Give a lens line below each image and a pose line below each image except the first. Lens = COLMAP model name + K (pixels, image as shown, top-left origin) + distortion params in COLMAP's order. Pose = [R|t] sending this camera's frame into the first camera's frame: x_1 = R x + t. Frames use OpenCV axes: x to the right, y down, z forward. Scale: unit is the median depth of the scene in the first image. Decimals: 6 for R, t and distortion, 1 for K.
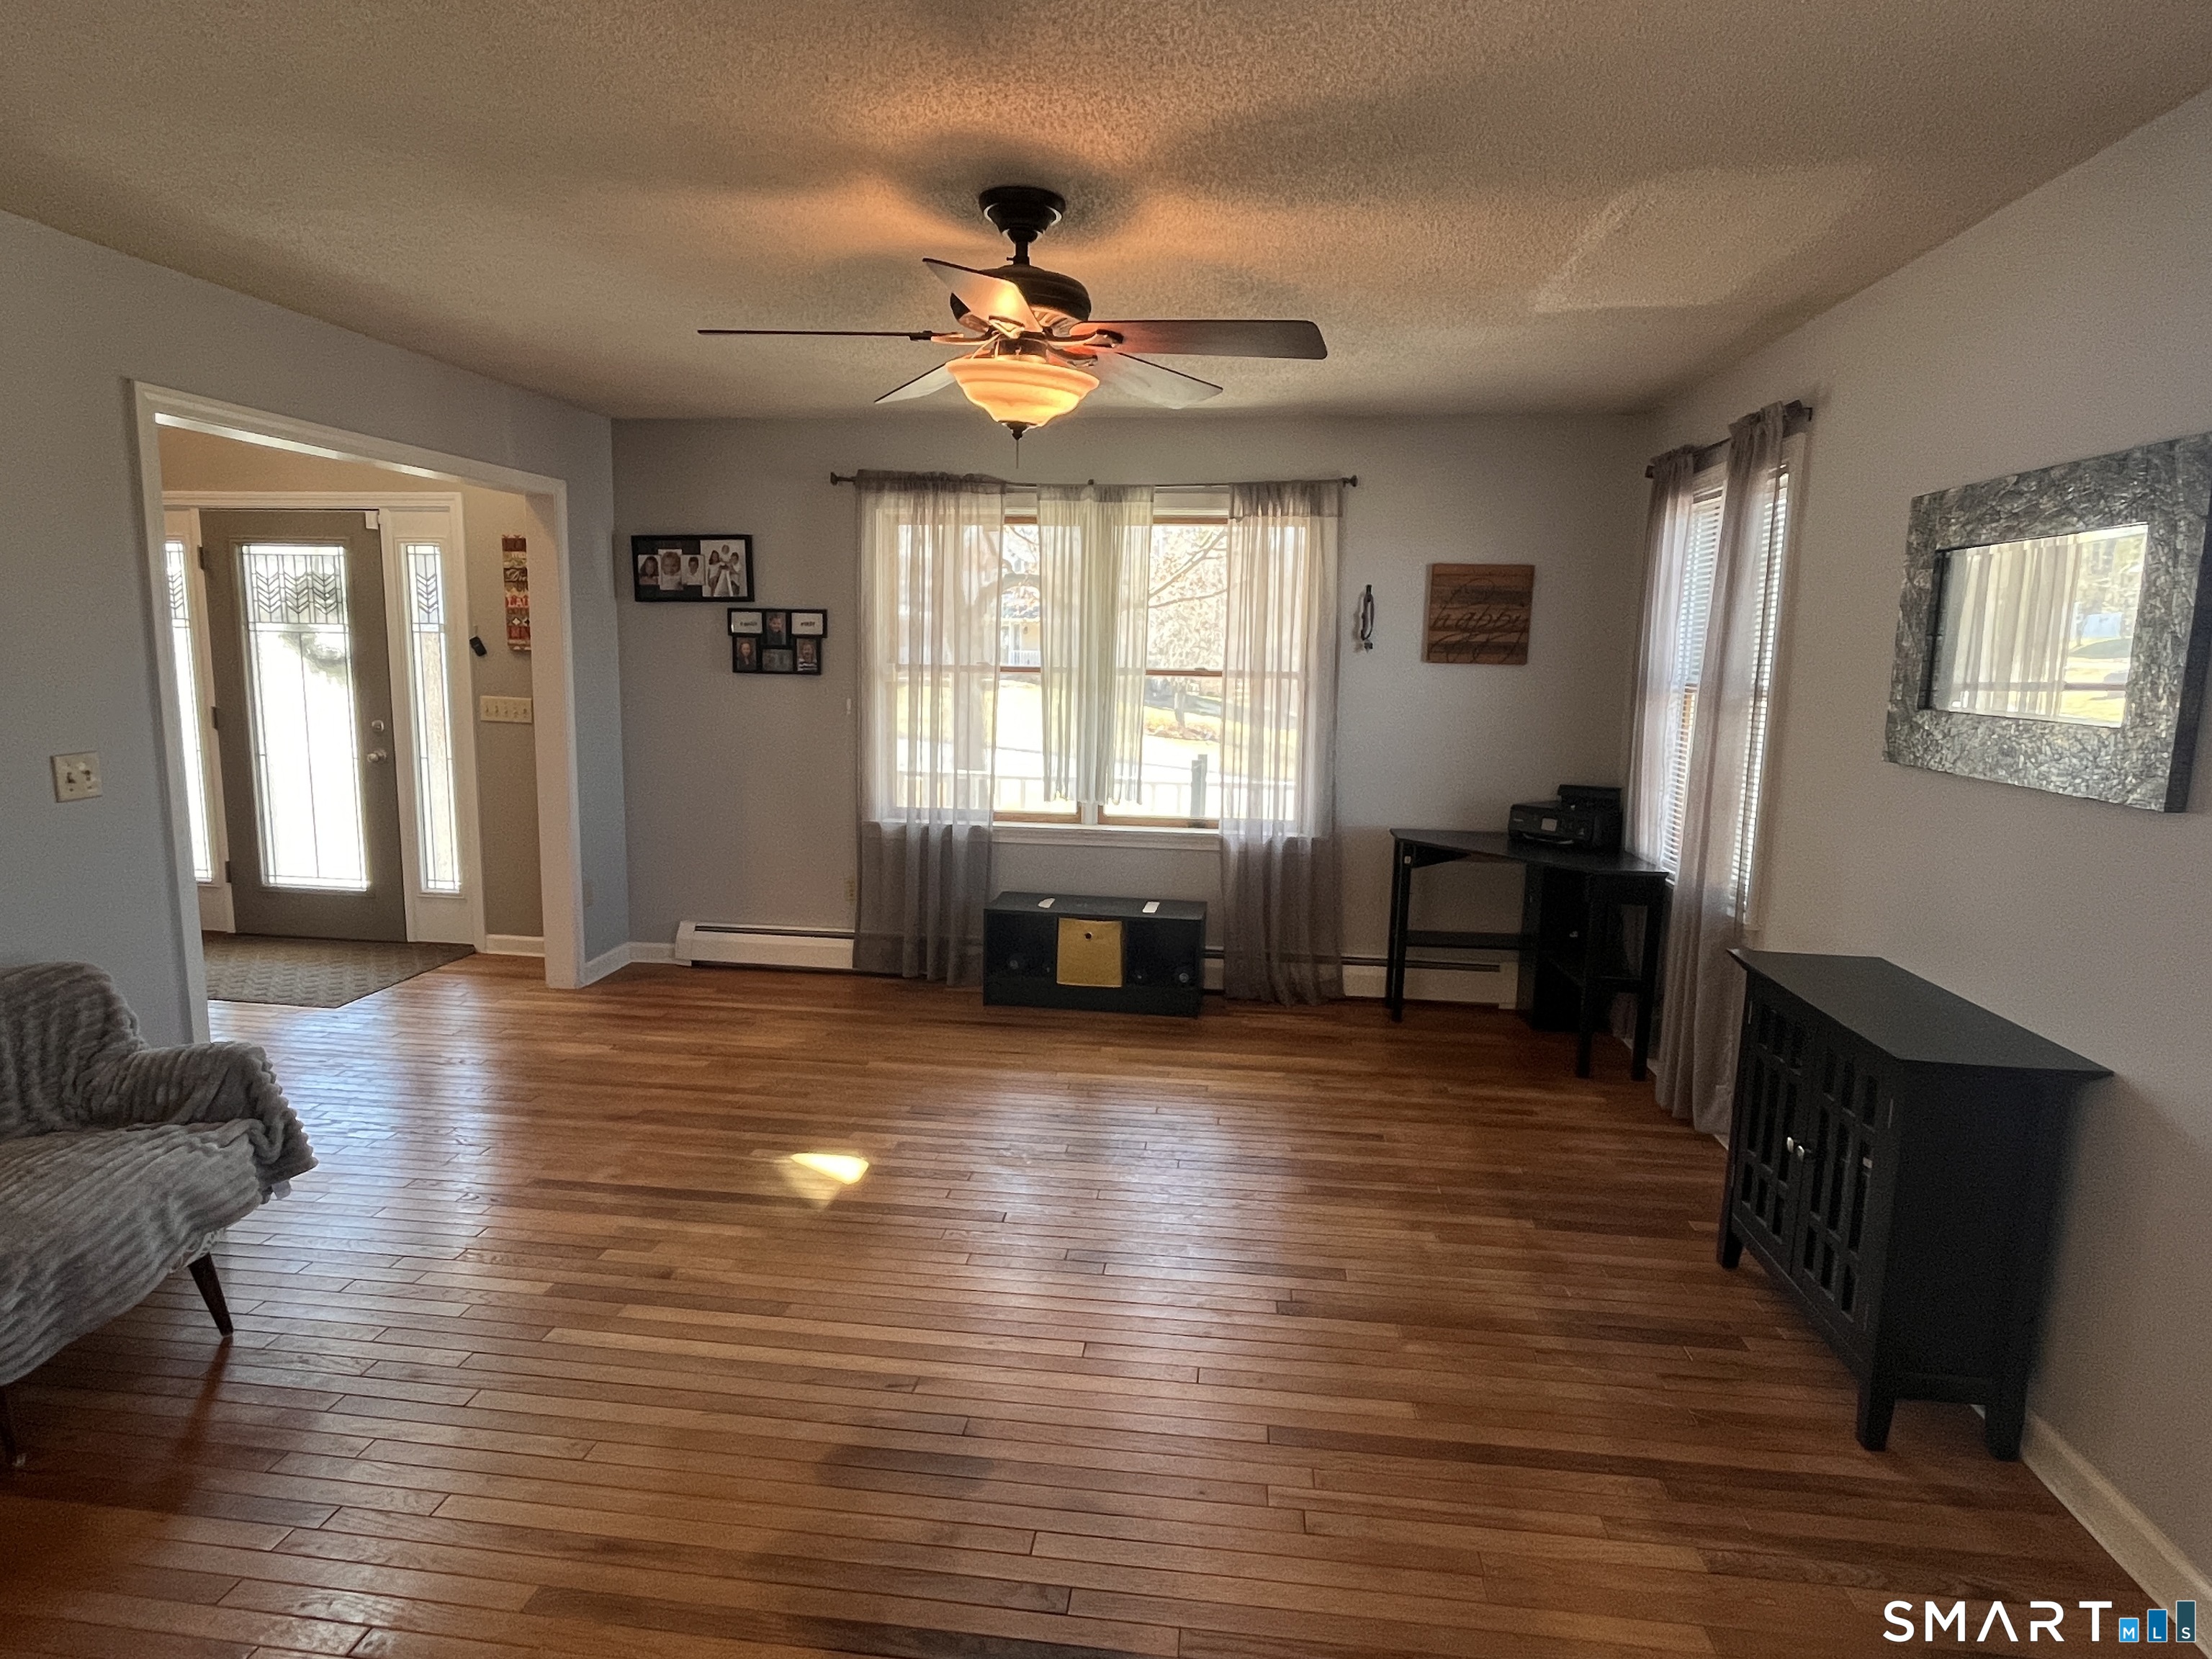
lens RADIAL K [[1214.9, 0, 1106.0], [0, 1214.9, 829.5], [0, 0, 1]] dist [-0.001887, -0.000655]
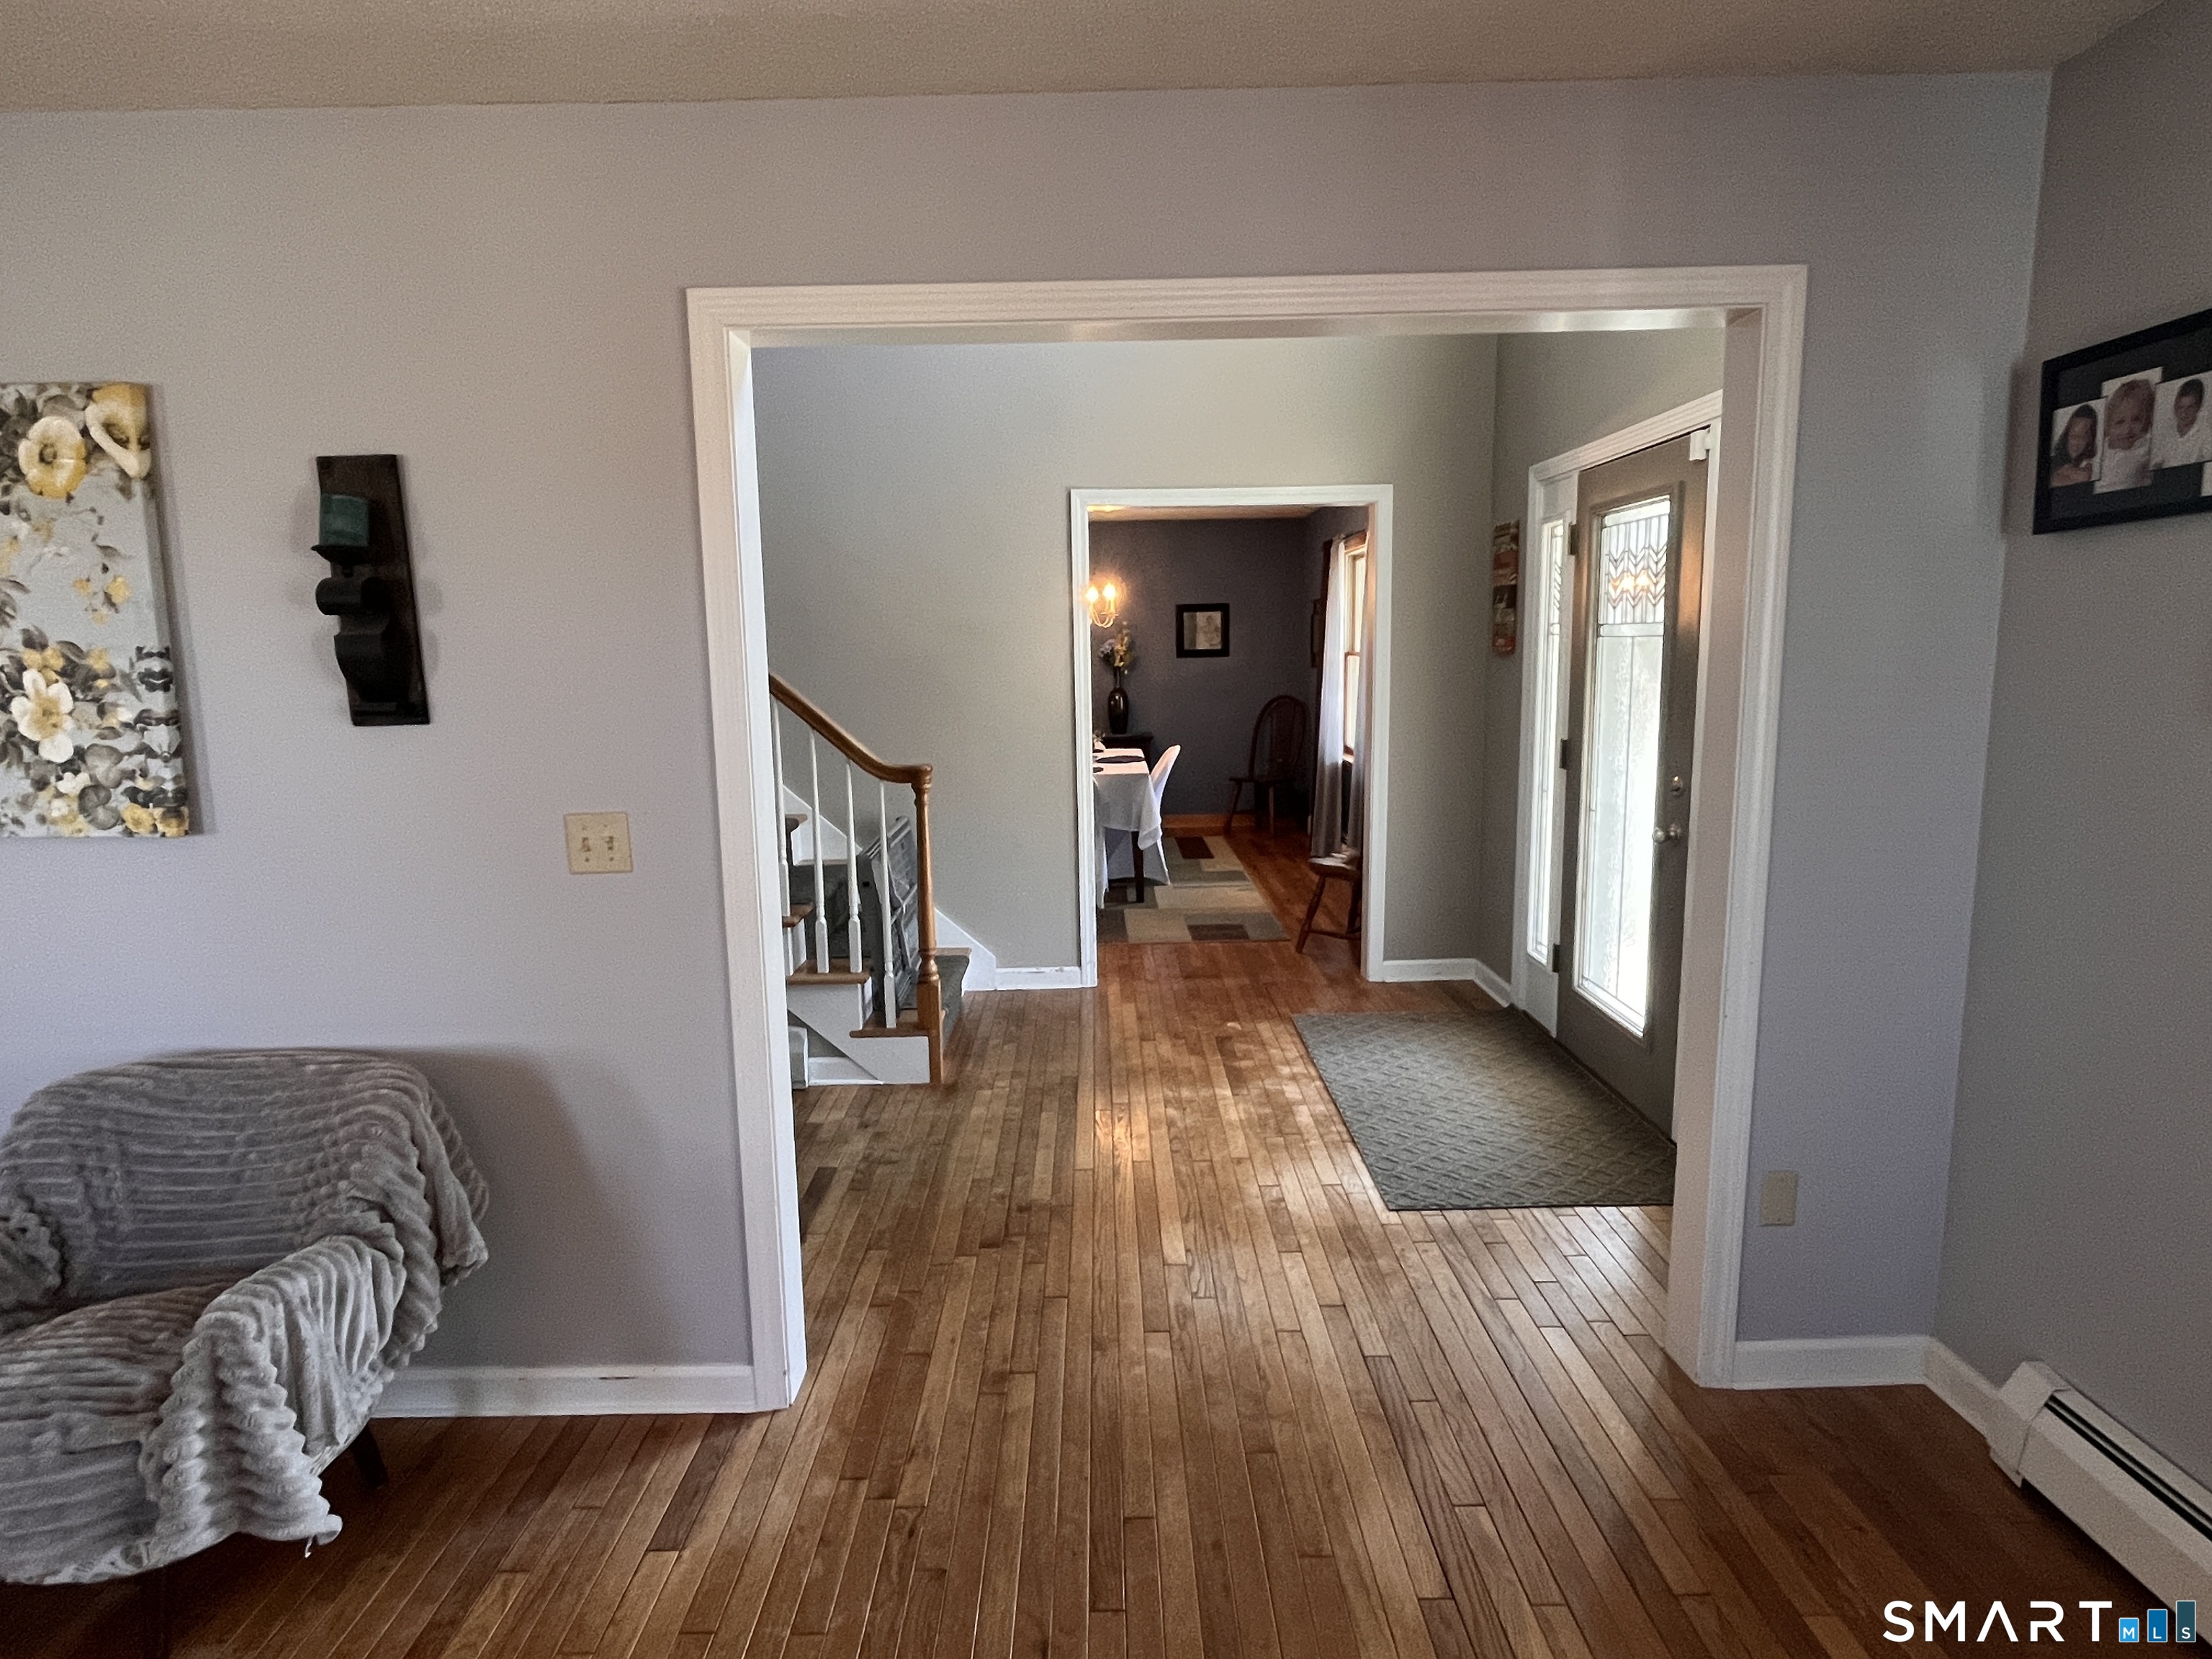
lens RADIAL K [[1214.9, 0, 1106.0], [0, 1214.9, 829.5], [0, 0, 1]] dist [-0.001887, -0.000655]
pose [[0.126393, 0.127481, -0.983755, -0.030925], [-0.130818, 0.985189, 0.110860, -0.099041], [0.983317, 0.114681, 0.141197, 0.666640]]
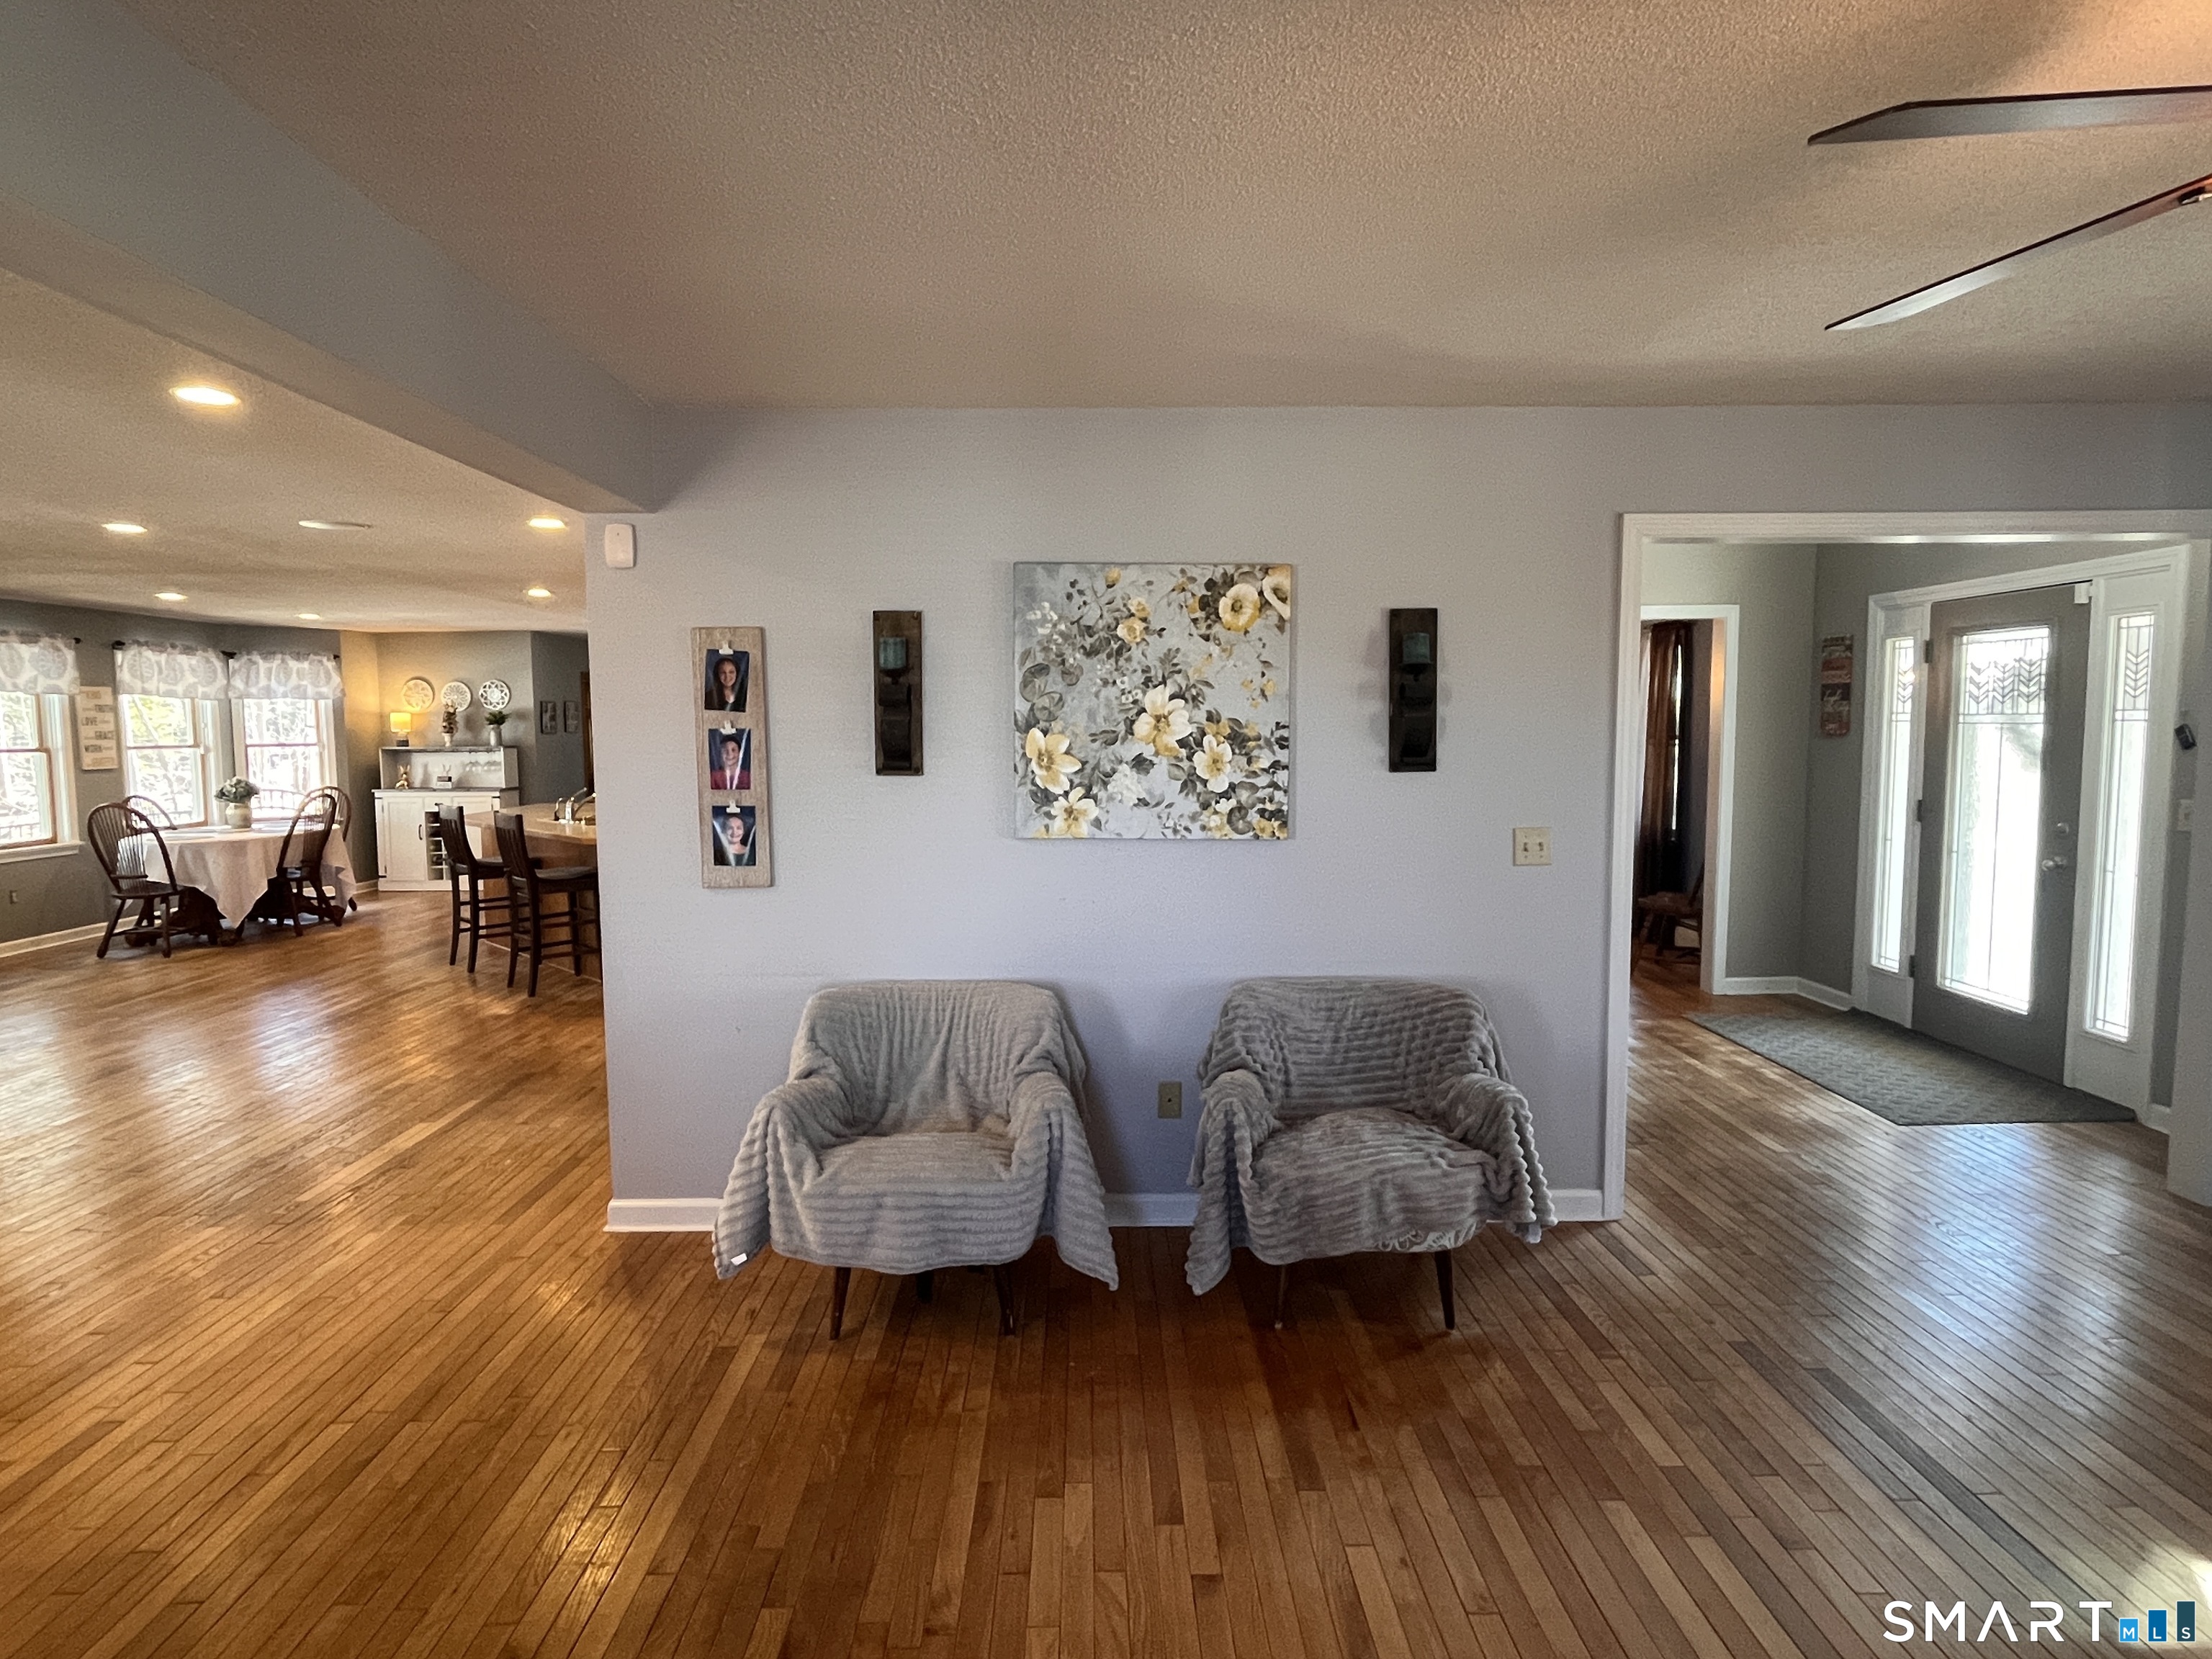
lens RADIAL K [[1214.9, 0, 1106.0], [0, 1214.9, 829.5], [0, 0, 1]] dist [-0.001887, -0.000655]
pose [[0.138658, 0.064331, -0.988249, 0.168180], [-0.139726, 0.989177, 0.044787, -0.030321], [0.980434, 0.131874, 0.146146, 0.216691]]
